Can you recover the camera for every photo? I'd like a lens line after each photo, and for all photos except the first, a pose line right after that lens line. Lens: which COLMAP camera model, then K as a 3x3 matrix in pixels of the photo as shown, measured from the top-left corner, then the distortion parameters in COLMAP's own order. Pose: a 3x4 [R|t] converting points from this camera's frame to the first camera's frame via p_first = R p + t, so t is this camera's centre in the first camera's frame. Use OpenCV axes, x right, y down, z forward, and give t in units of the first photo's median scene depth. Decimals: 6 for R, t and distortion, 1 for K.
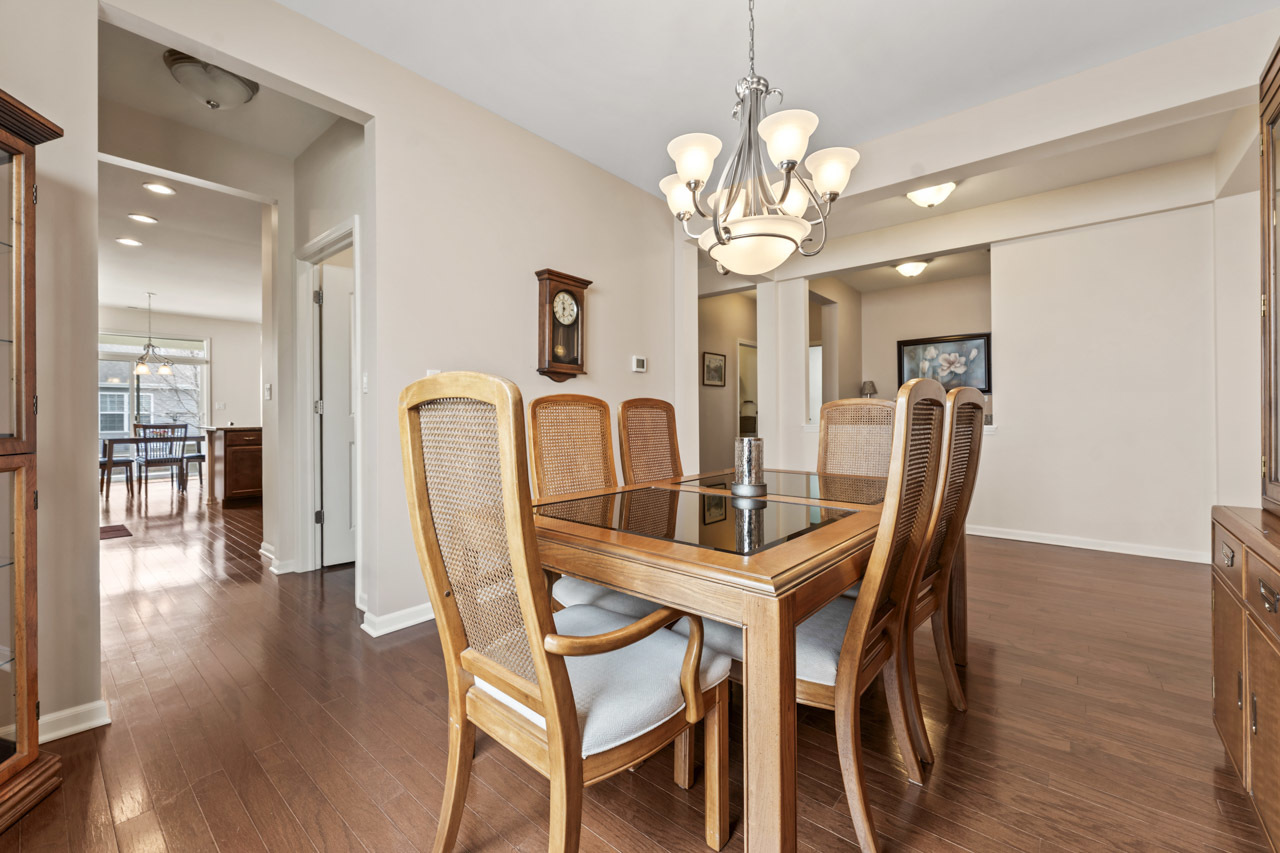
lens RADIAL K [[514.9, 0, 637.5], [0, 514.9, 413.3], [0, 0, 1]] dist [0.000732, -0.000943]
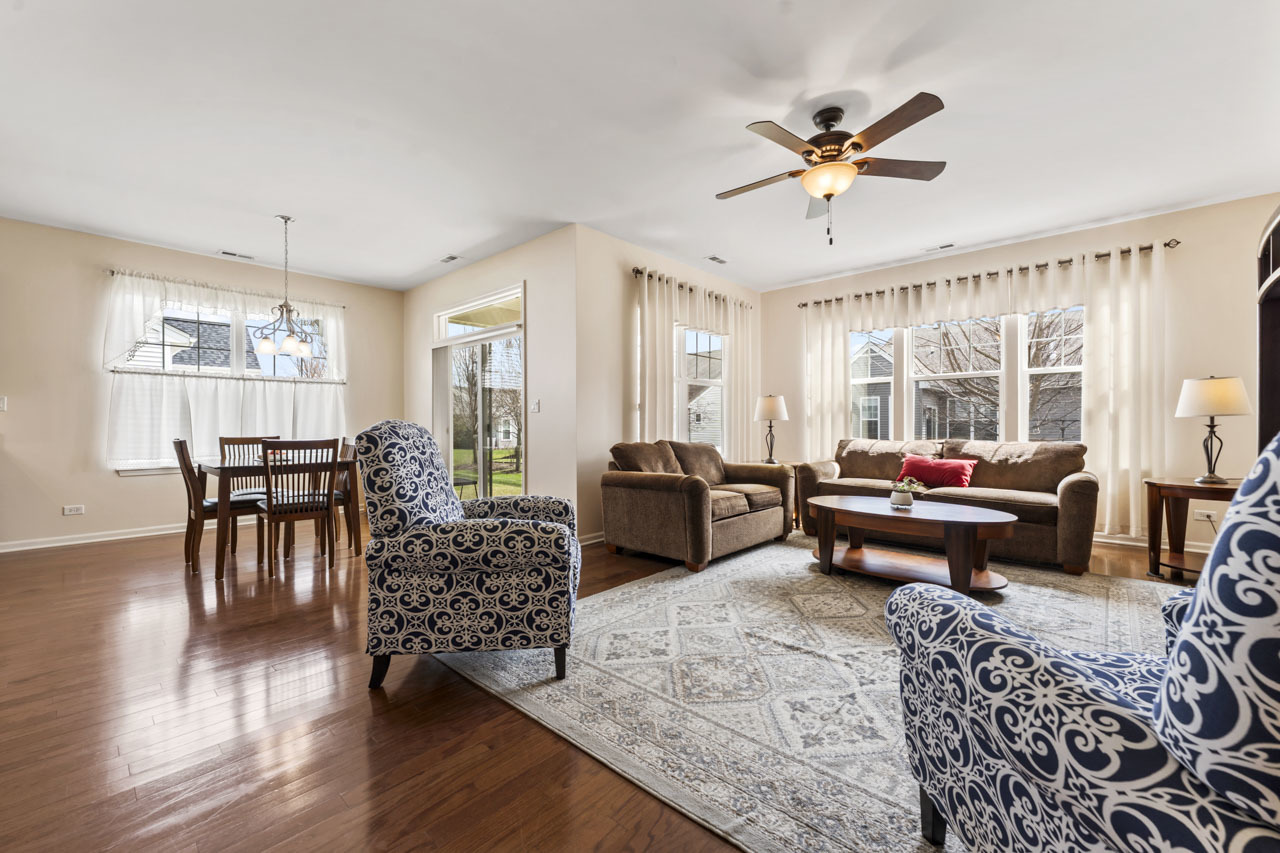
lens RADIAL K [[514.9, 0, 637.1], [0, 514.9, 425.0], [0, 0, 1]] dist [0.000732, -0.000943]
pose [[-0.041434, 0.003549, -0.999135, -0.377420], [0.005985, 0.999977, 0.003304, 0.005691], [0.999123, -0.005843, -0.041454, 1.465577]]
